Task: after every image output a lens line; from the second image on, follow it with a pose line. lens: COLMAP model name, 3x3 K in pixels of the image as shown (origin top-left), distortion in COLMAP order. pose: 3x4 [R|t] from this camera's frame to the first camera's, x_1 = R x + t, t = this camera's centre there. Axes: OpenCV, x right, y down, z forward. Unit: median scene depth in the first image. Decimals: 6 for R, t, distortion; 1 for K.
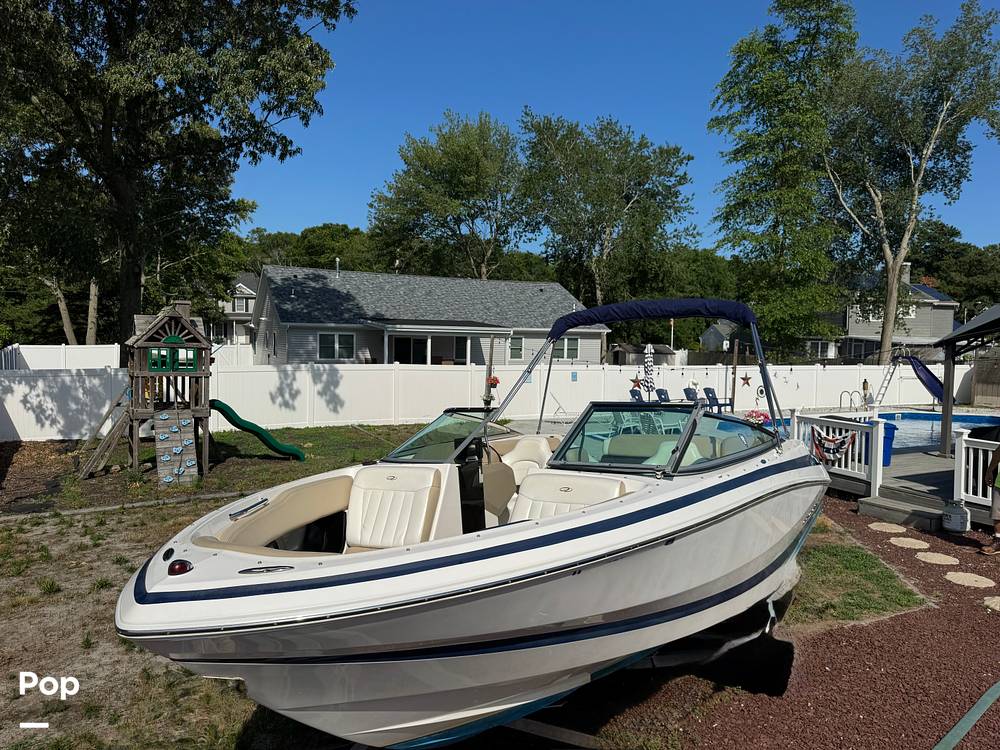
lens RADIAL K [[714.8, 0, 507.1], [0, 714.8, 387.1], [0, 0, 1]] dist [0.049773, -0.059863]
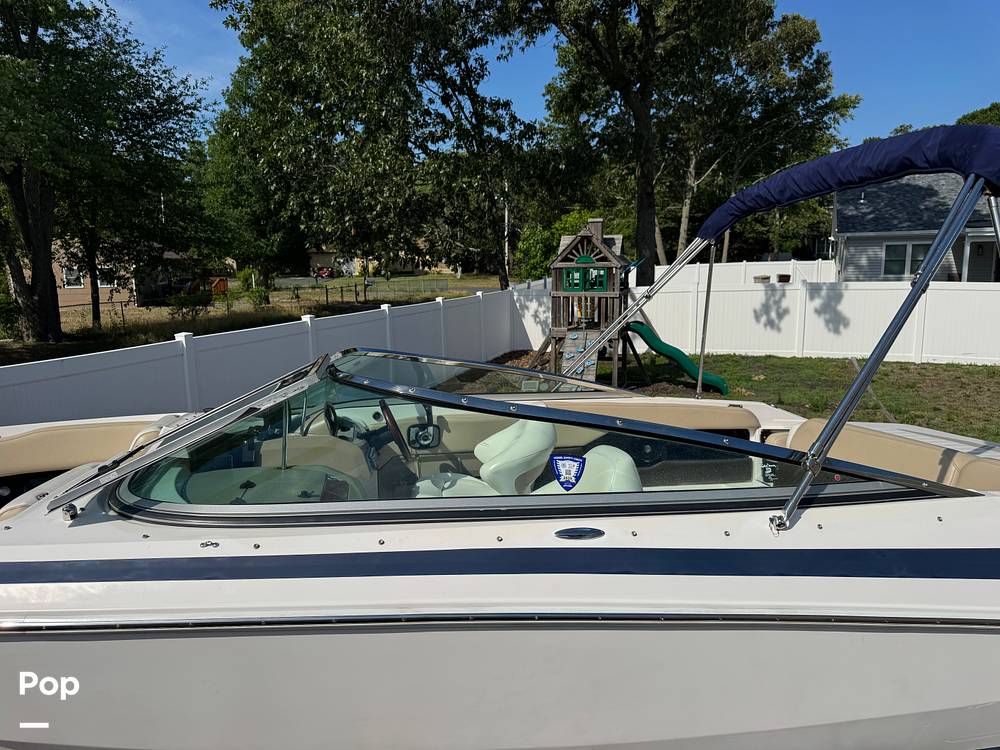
lens RADIAL K [[714.8, 0, 498.4], [0, 714.8, 374.6], [0, 0, 1]] dist [0.049773, -0.059863]
pose [[0.640348, 0.094919, -0.762198, 0.102856], [-0.020960, 0.994125, 0.106192, -0.004308], [0.767799, -0.052024, 0.638575, 0.117765]]
